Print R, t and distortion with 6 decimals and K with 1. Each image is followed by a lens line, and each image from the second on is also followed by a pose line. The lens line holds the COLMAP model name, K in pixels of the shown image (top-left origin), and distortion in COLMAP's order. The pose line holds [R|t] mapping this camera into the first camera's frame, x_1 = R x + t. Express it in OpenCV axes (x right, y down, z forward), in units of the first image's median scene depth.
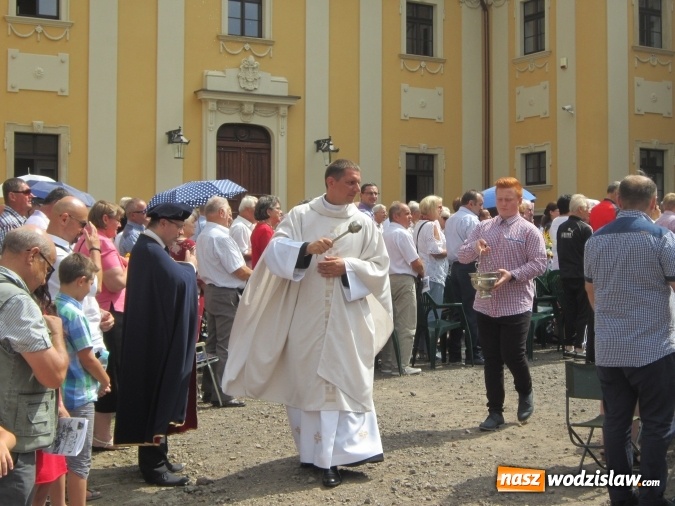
lens RADIAL K [[1169.4, 0, 337.5], [0, 1169.4, 253.0], [0, 0, 1]] dist [-0.107771, 0.220324]
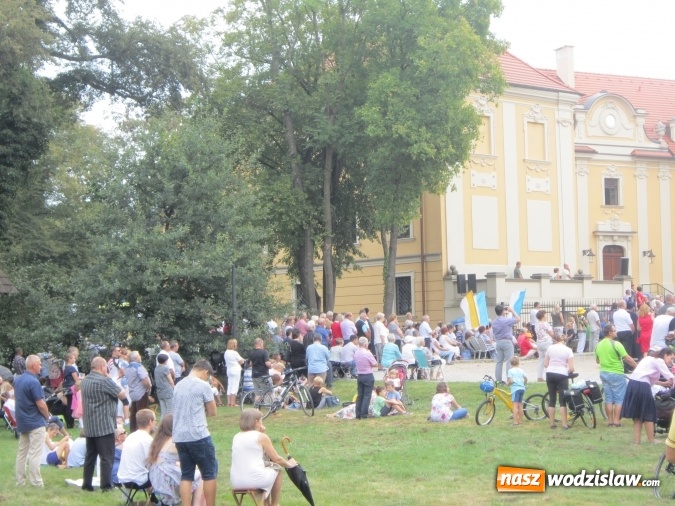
lens RADIAL K [[1346.7, 0, 337.5], [0, 1346.7, 253.0], [0, 0, 1]] dist [-0.240890, 1.314219]
pose [[0.997534, -0.023005, -0.066303, -0.432415], [0.019438, 0.998354, -0.053958, 0.028742], [0.067435, 0.052536, 0.996340, -1.533617]]
